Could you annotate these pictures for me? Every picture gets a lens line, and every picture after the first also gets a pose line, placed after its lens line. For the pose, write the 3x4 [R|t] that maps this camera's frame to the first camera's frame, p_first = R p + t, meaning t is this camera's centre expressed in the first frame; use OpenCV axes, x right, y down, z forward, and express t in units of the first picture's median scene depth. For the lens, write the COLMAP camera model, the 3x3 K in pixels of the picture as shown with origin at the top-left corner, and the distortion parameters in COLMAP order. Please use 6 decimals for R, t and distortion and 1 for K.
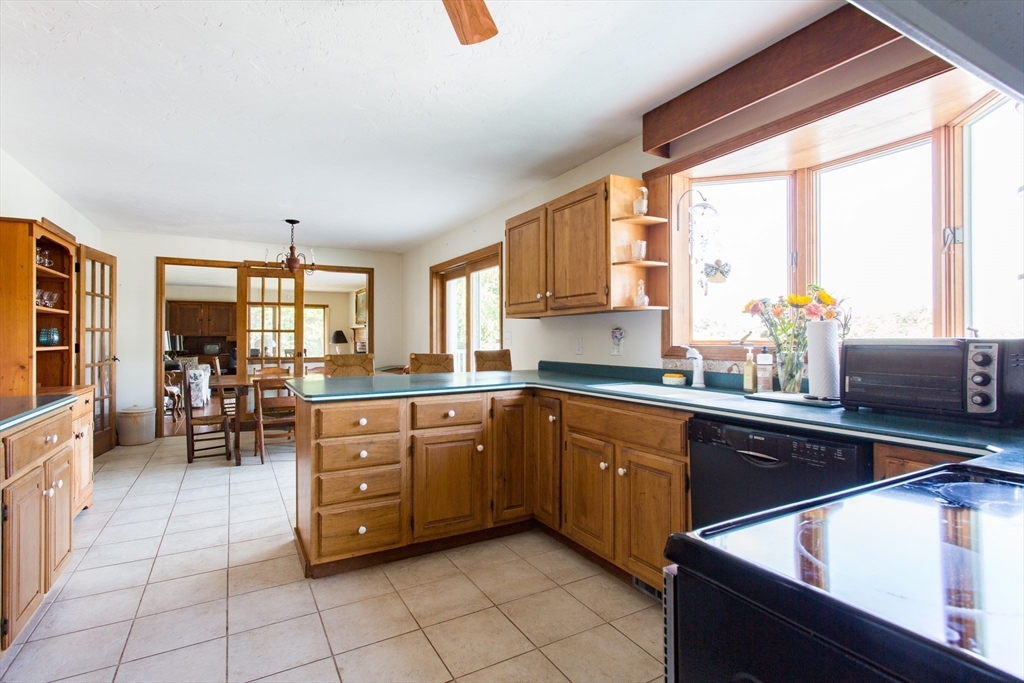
lens RADIAL K [[493.2, 0, 511.6], [0, 493.2, 337.6], [0, 0, 1]] dist [0.000176, 0.000034]
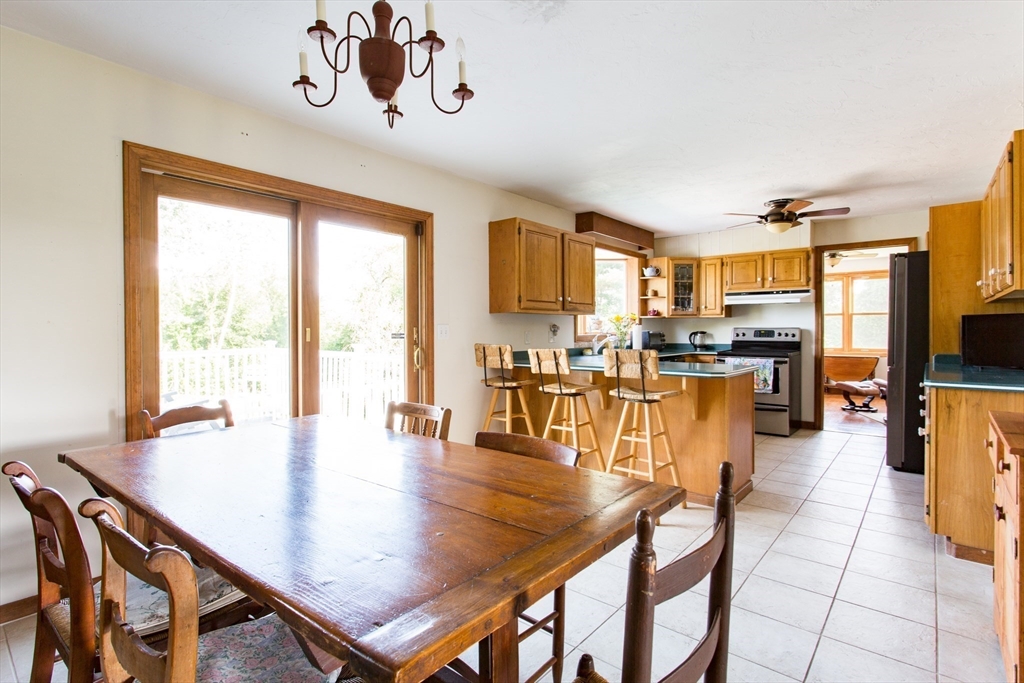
lens RADIAL K [[493.2, 0, 506.4], [0, 493.2, 338.6], [0, 0, 1]] dist [0.000176, 0.000034]
pose [[-0.328821, -0.007777, 0.944360, -1.199364], [0.007862, 0.999909, 0.010972, 0.005497], [-0.944360, 0.011033, -0.328730, 1.666234]]
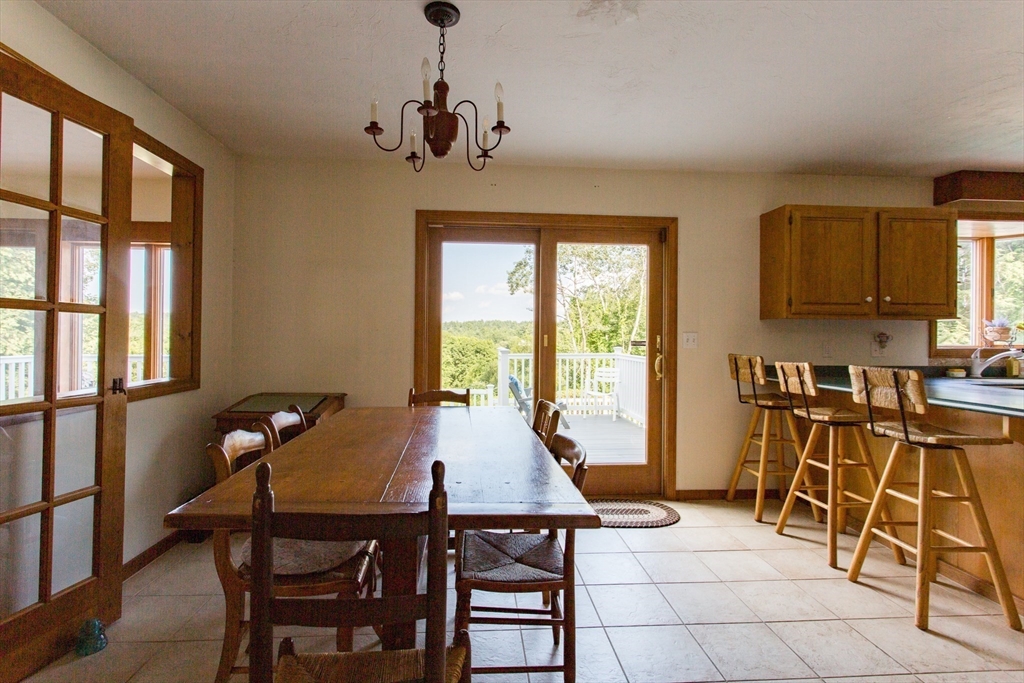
lens RADIAL K [[493.2, 0, 511.4], [0, 493.2, 339.3], [0, 0, 1]] dist [0.000176, 0.000034]
pose [[0.438299, 0.007330, 0.898799, -1.218100], [-0.010270, 0.999942, -0.003146, 0.006909], [-0.898770, -0.007852, 0.438349, 1.290744]]
